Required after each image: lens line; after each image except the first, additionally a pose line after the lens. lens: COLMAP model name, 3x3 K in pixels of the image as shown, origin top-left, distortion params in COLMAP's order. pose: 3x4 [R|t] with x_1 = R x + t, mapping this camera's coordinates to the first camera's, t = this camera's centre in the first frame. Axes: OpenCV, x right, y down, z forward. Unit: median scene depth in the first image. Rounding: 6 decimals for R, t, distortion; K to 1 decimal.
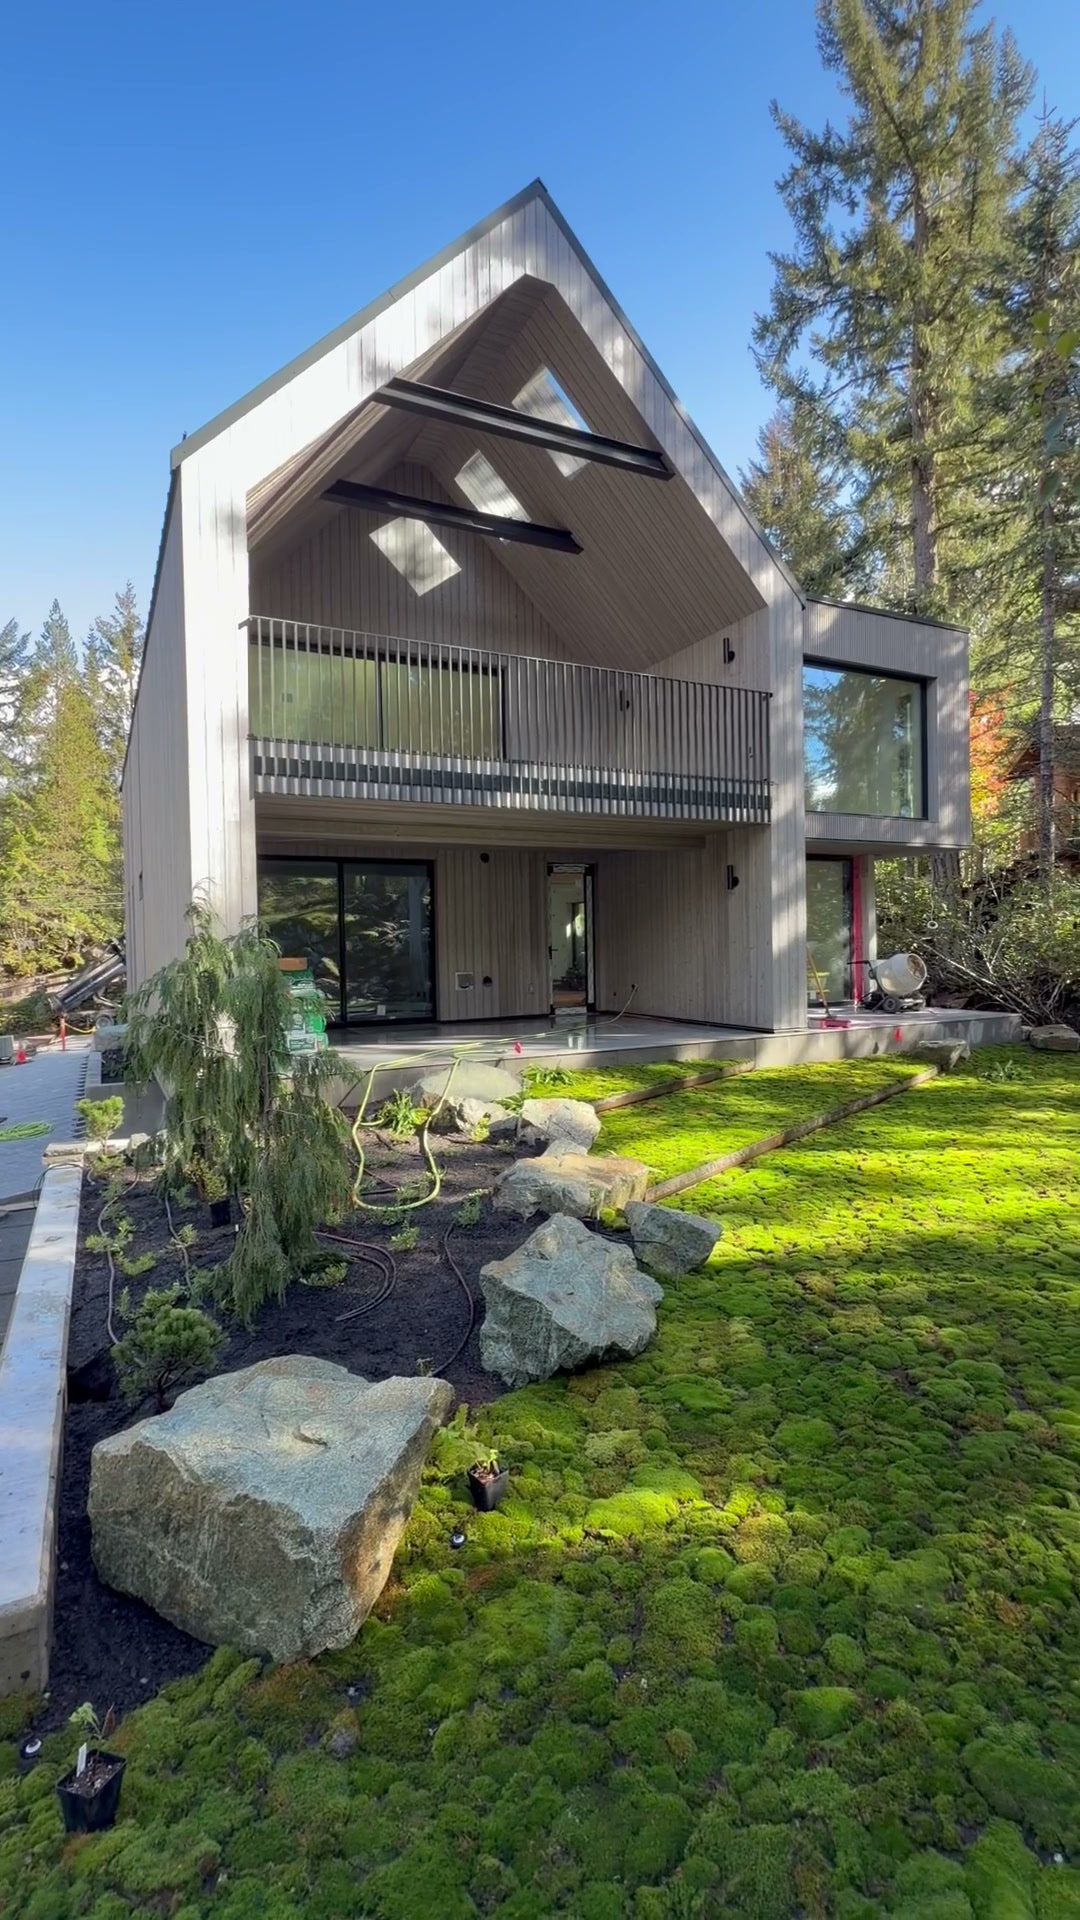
lens RADIAL K [[853.4, 0, 532.3], [0, 853.4, 962.3], [0, 0, 1]] dist [0.002333, 0.000121]
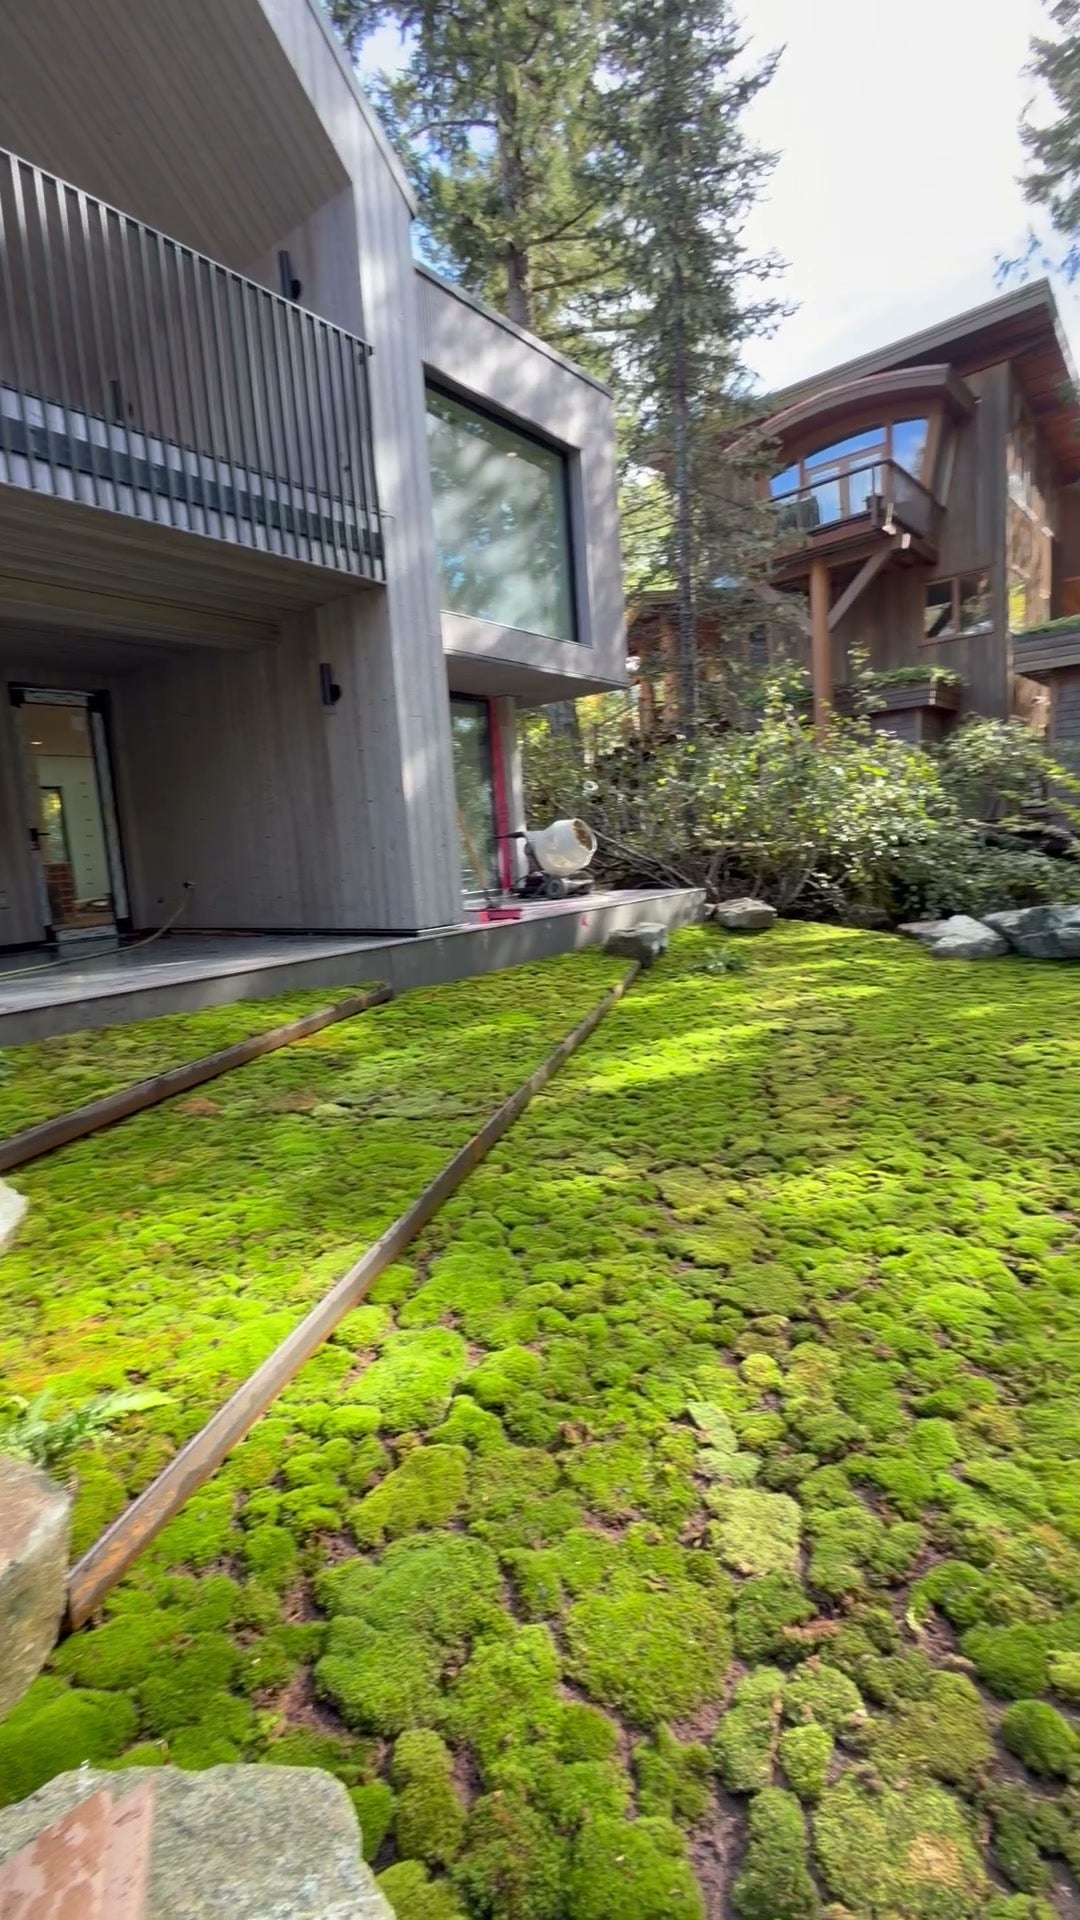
lens RADIAL K [[853.4, 0, 529.7], [0, 853.4, 961.6], [0, 0, 1]] dist [0.002333, 0.000121]
pose [[0.898619, -0.097078, 0.427855, 0.069441], [0.057219, 0.992816, 0.105087, 0.031962], [-0.434983, -0.069952, 0.897717, 0.315354]]
